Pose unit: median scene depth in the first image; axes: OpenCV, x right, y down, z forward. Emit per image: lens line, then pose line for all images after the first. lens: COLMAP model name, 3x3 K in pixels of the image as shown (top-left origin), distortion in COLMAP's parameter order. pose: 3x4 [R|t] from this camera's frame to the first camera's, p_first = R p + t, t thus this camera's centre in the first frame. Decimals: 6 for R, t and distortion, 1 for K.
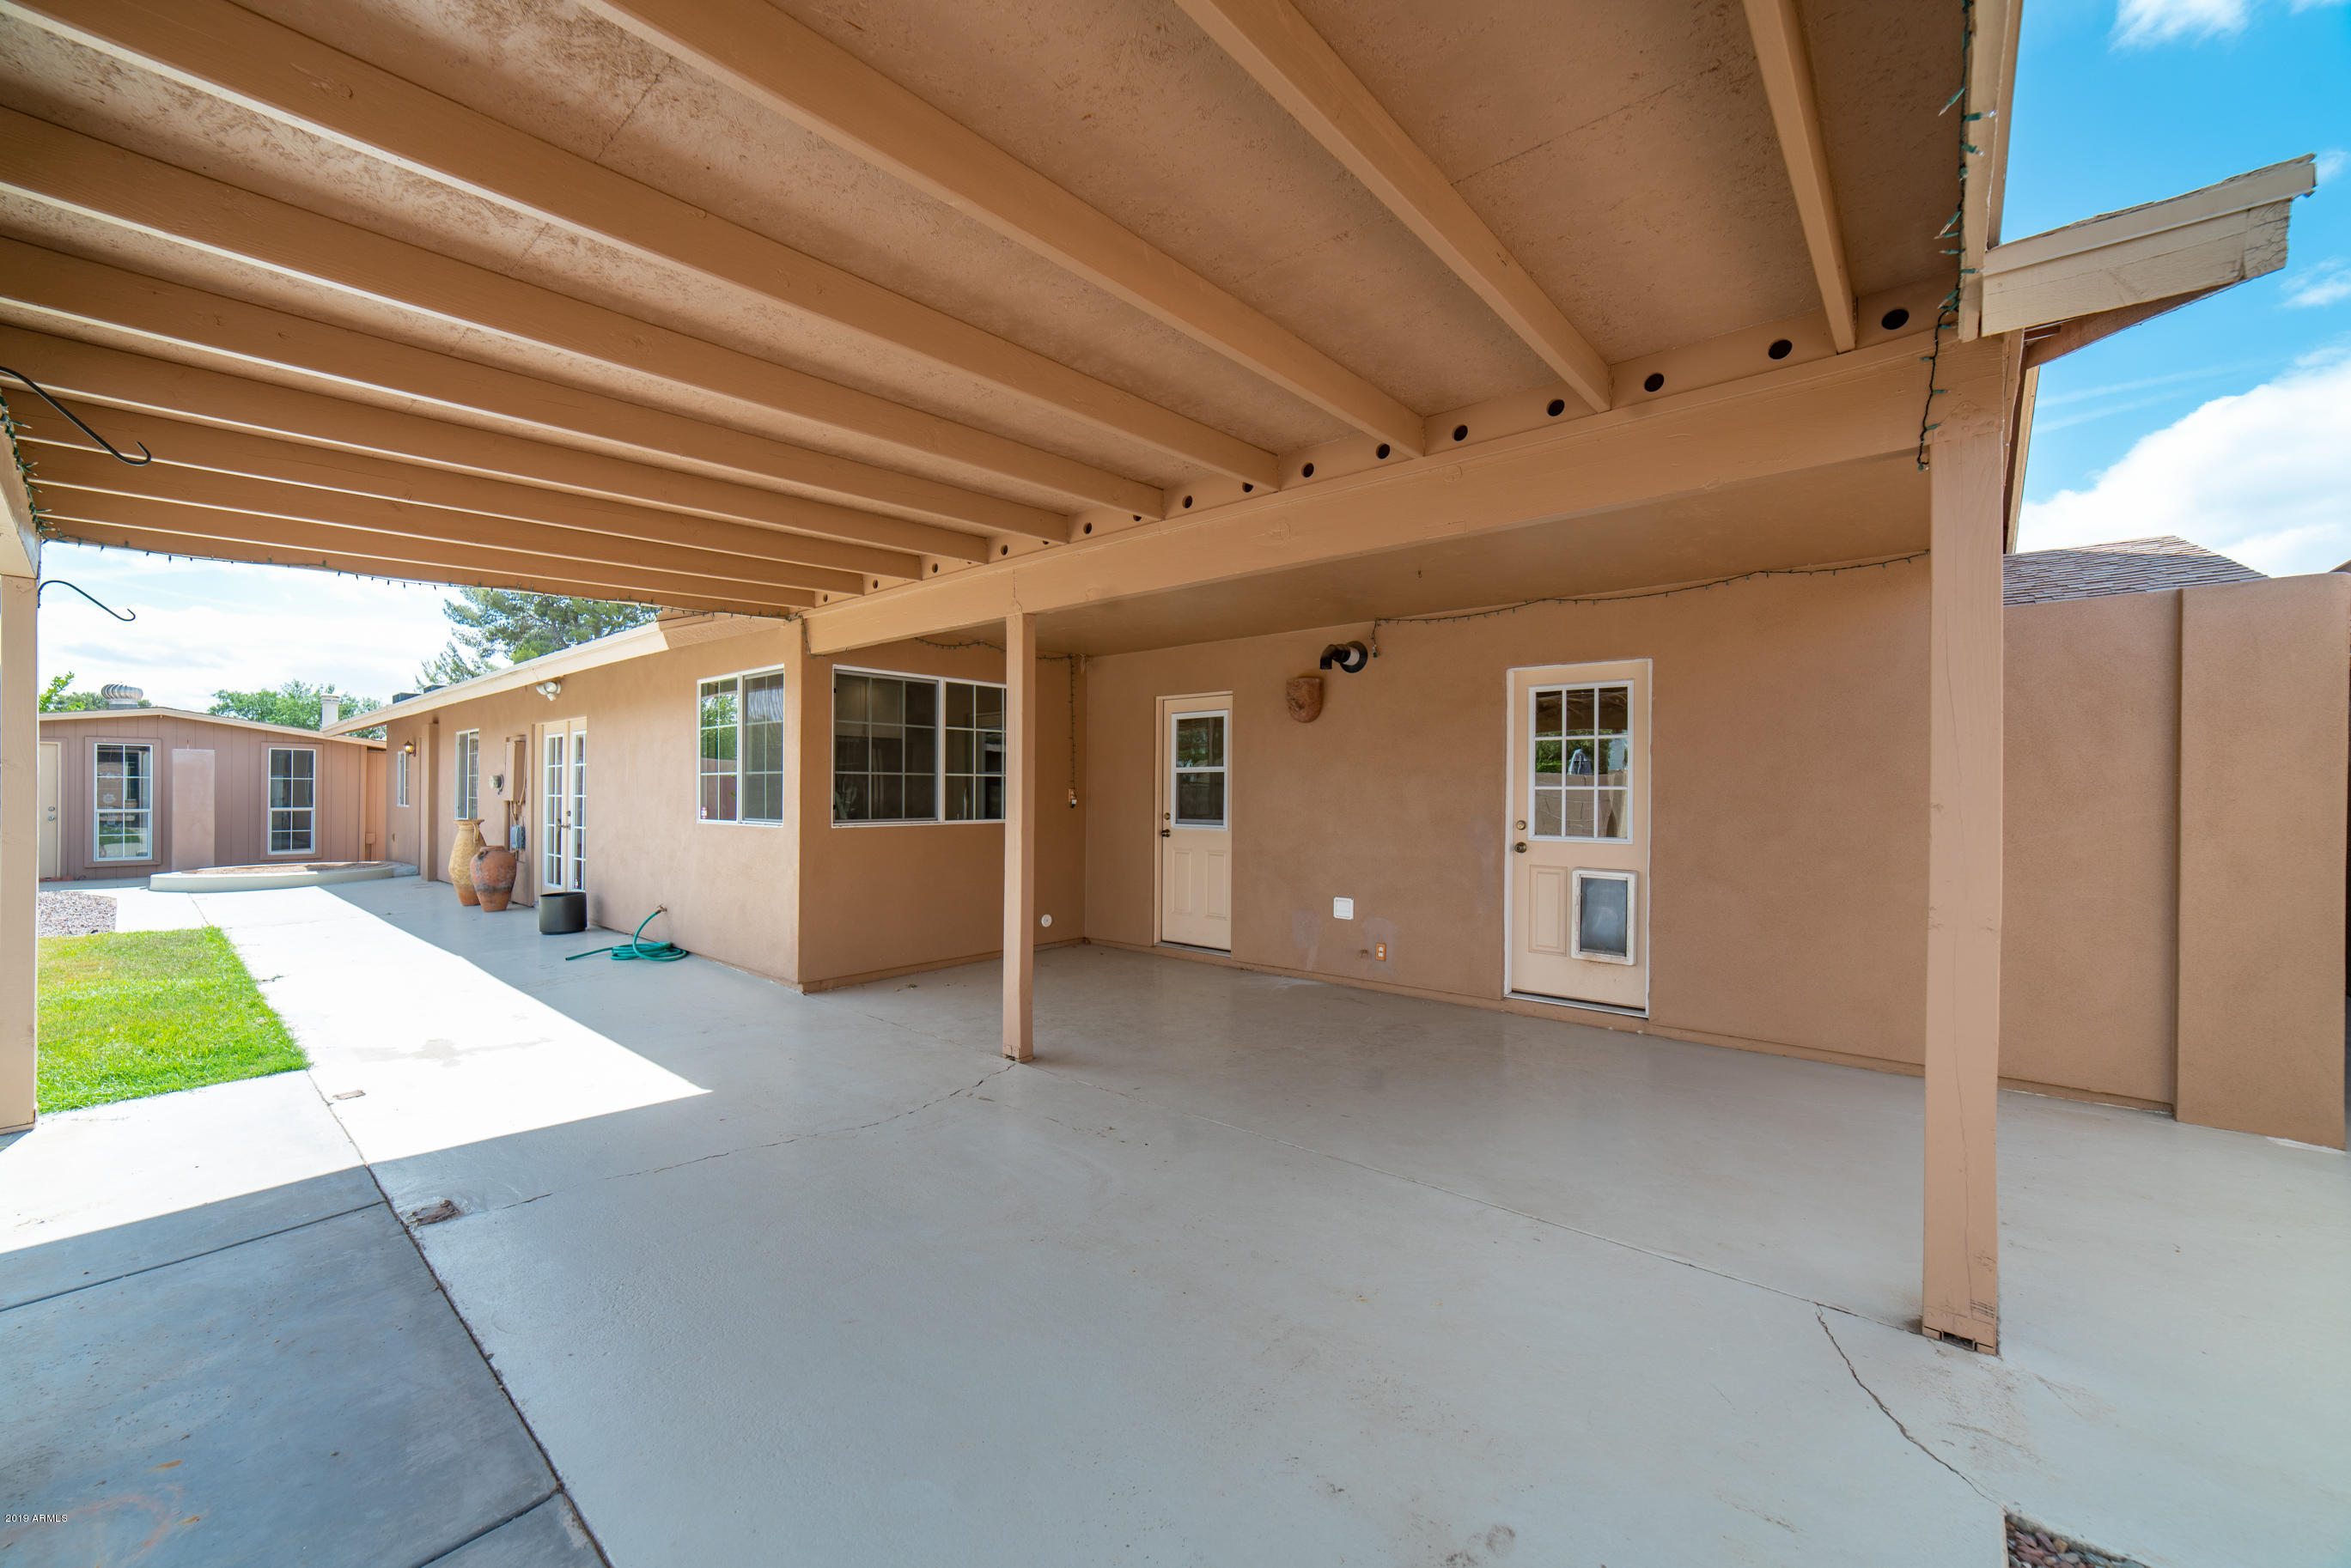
lens RADIAL K [[916.4, 0, 1167.9], [0, 916.4, 785.4], [0, 0, 1]] dist [-0.000130, -0.000022]
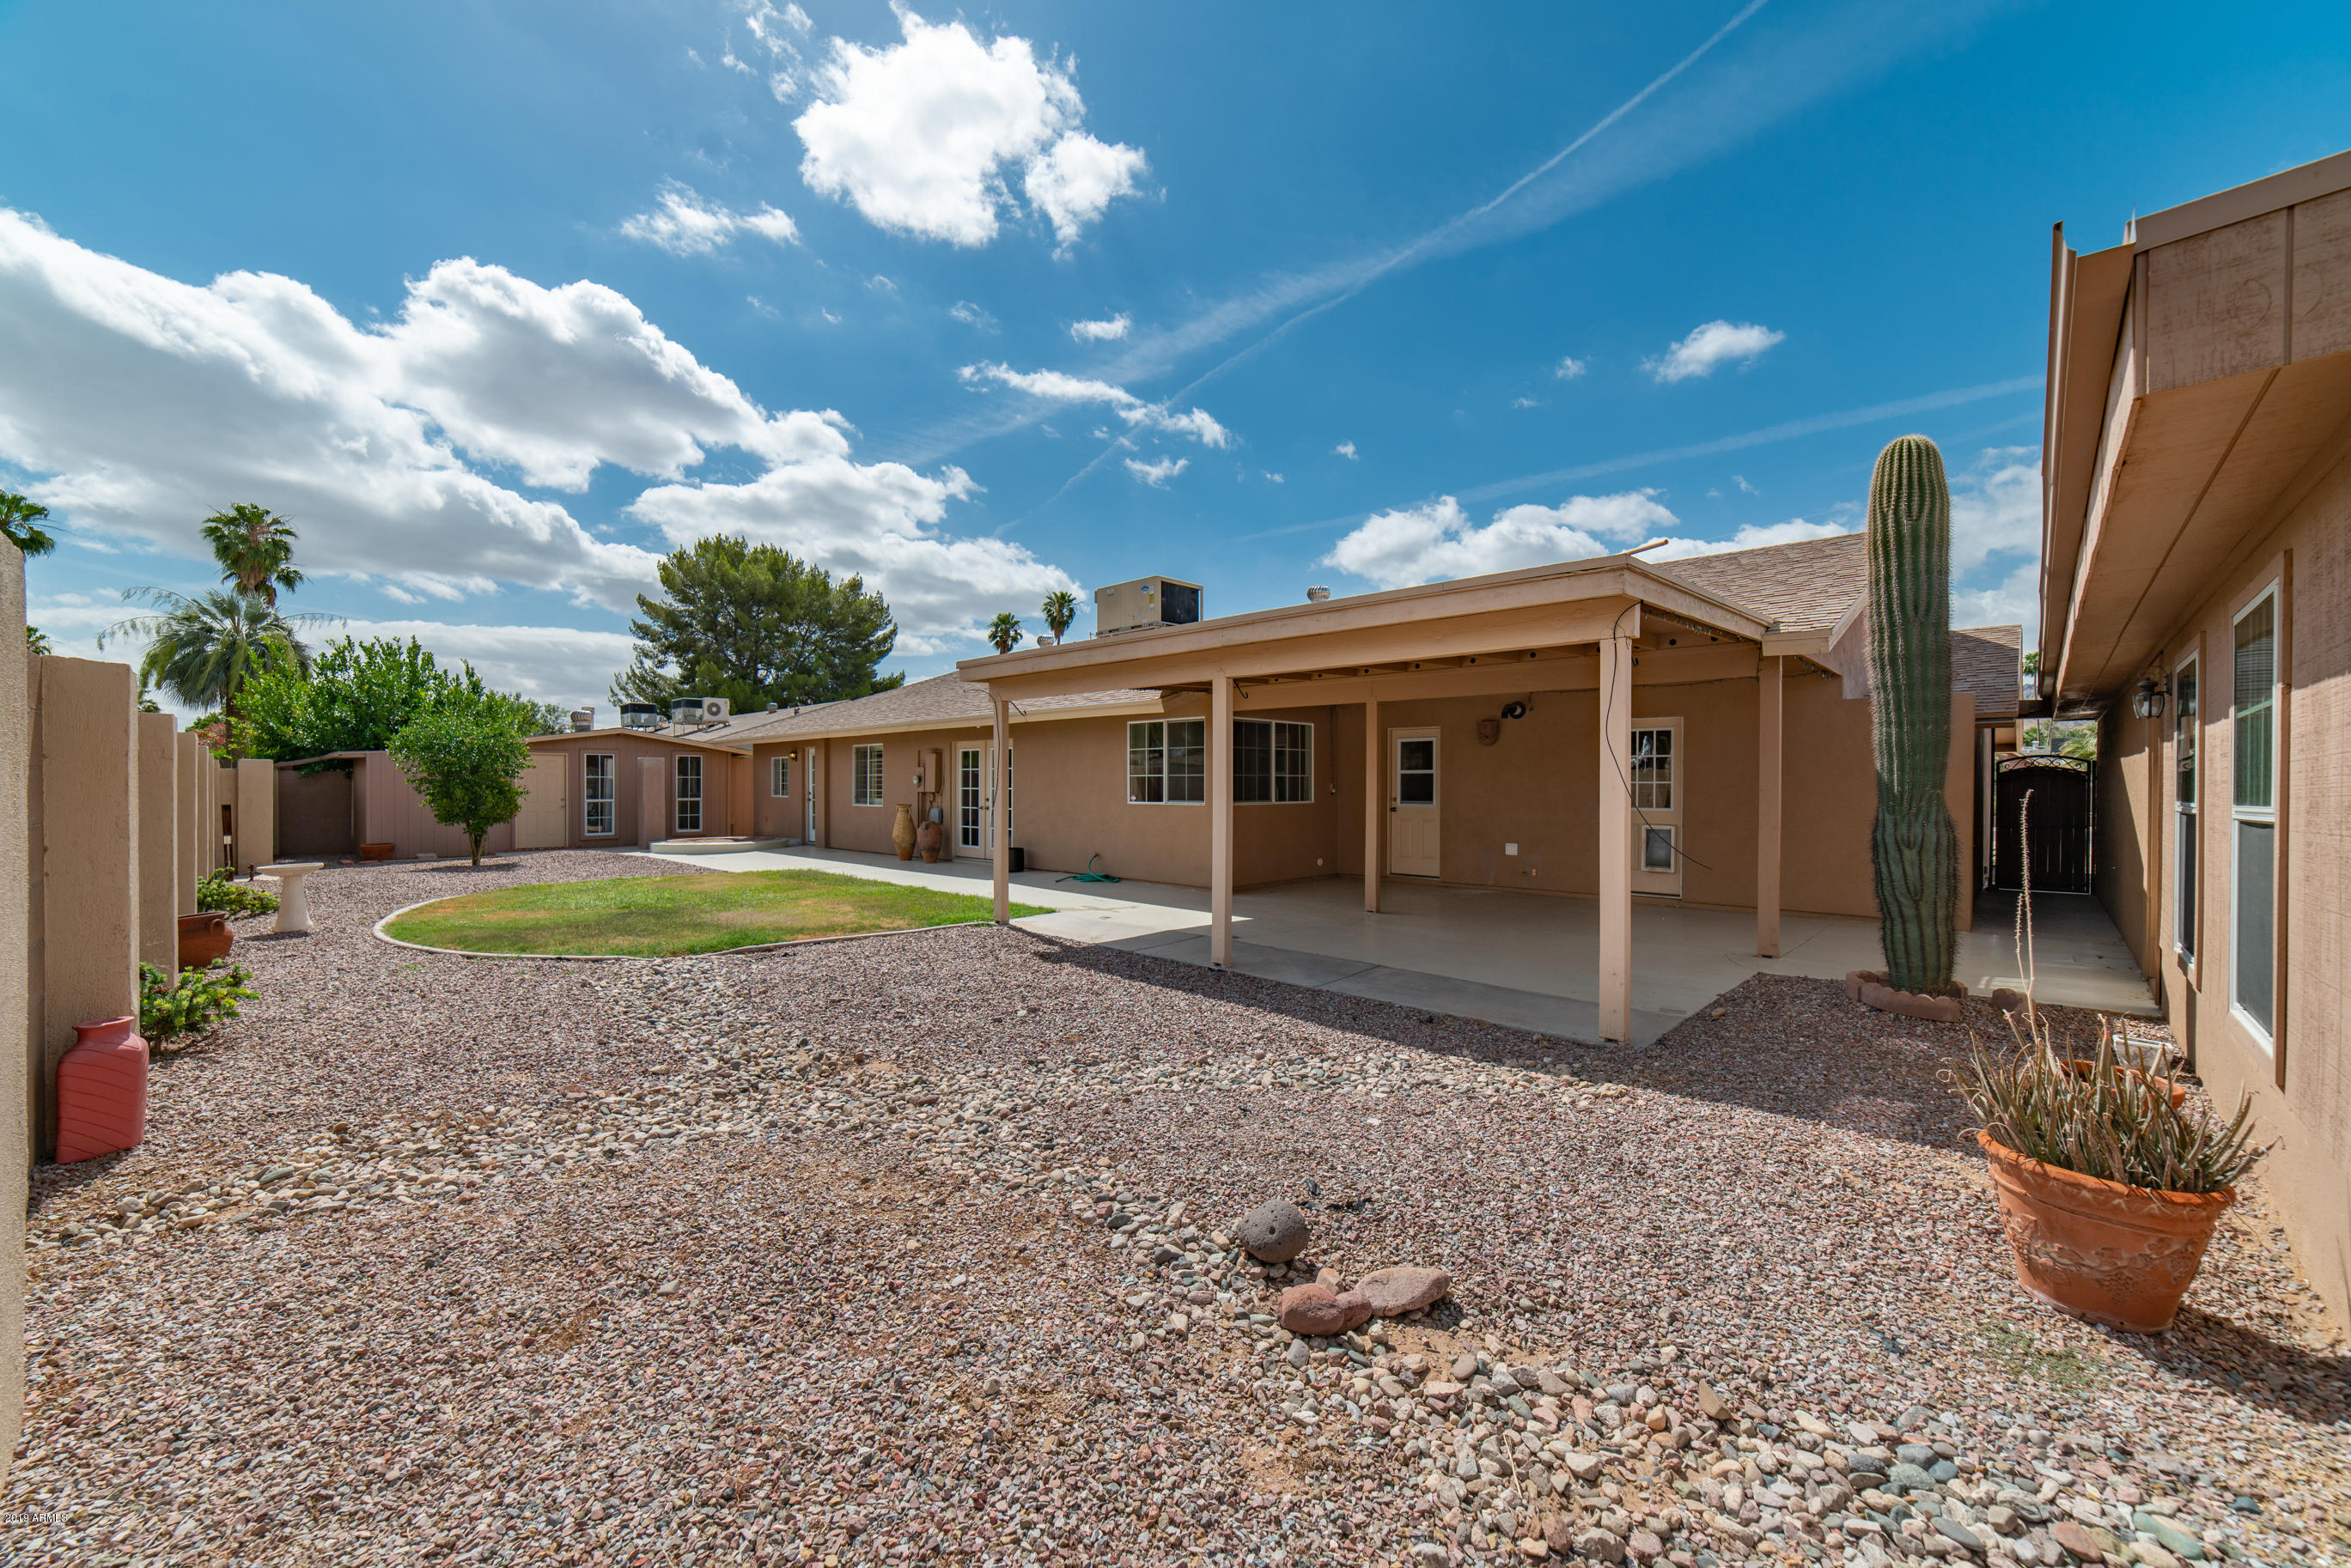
lens RADIAL K [[916.4, 0, 1181.7], [0, 916.4, 783.5], [0, 0, 1]] dist [-0.000130, -0.000022]
pose [[0.999203, -0.004296, -0.039688, -0.335598], [0.004582, 0.999964, 0.007123, -0.009363], [0.039656, -0.007299, 0.999187, -0.720022]]
